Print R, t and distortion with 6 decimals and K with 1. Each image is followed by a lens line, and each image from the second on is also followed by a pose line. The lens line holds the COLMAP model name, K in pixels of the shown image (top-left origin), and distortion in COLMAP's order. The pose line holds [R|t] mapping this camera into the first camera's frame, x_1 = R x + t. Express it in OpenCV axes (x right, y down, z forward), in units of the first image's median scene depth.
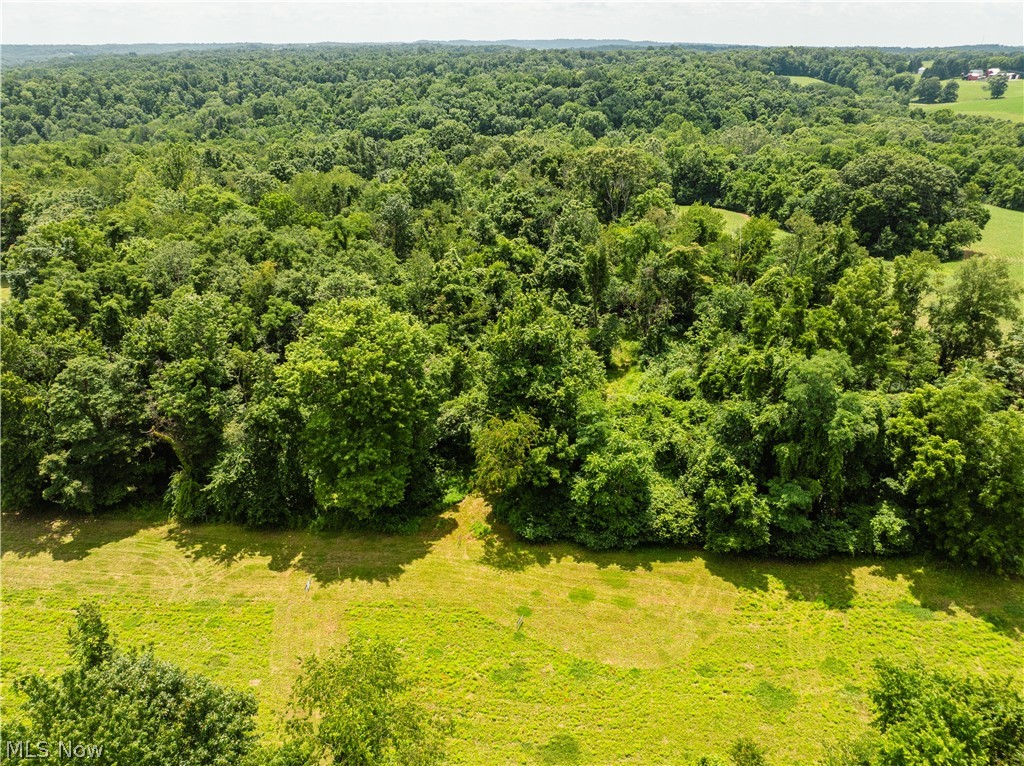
lens RADIAL K [[719.7, 0, 512.0], [0, 719.7, 383.0], [0, 0, 1]] dist [-0.058768, 0.031636]
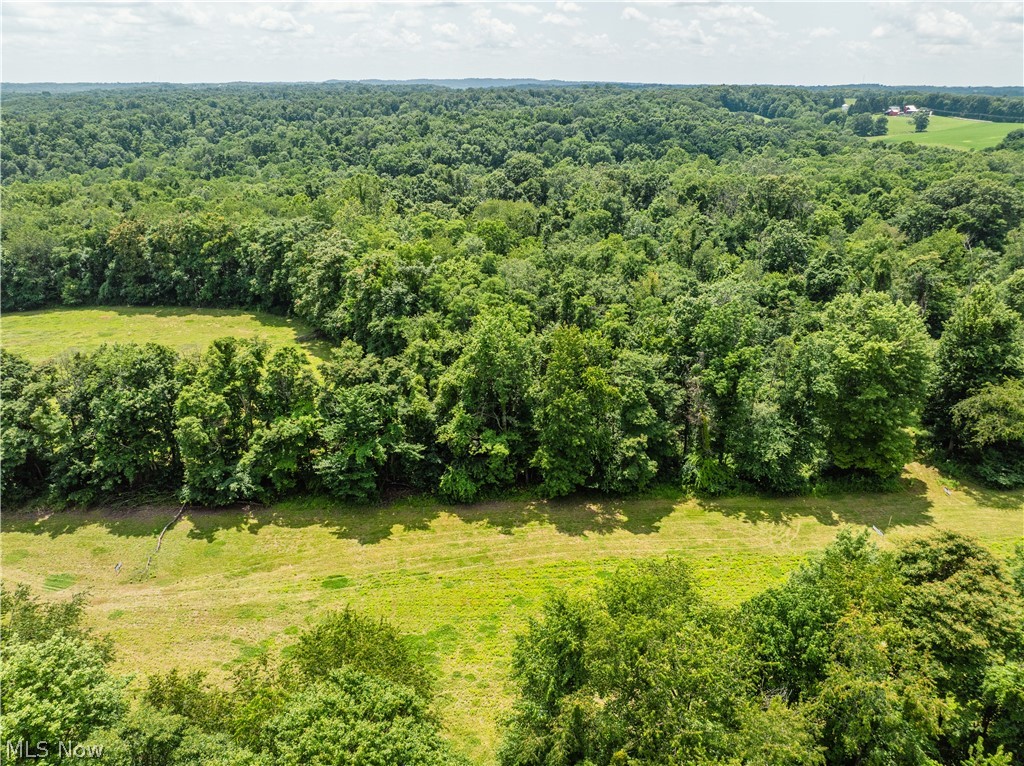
lens RADIAL K [[719.7, 0, 512.0], [0, 719.7, 383.0], [0, 0, 1]] dist [-0.058768, 0.031636]
pose [[0.992162, -0.046508, 0.115984, -0.135796], [0.051893, 0.997689, -0.043849, 0.007721], [-0.113677, 0.049524, 0.992283, -0.014470]]
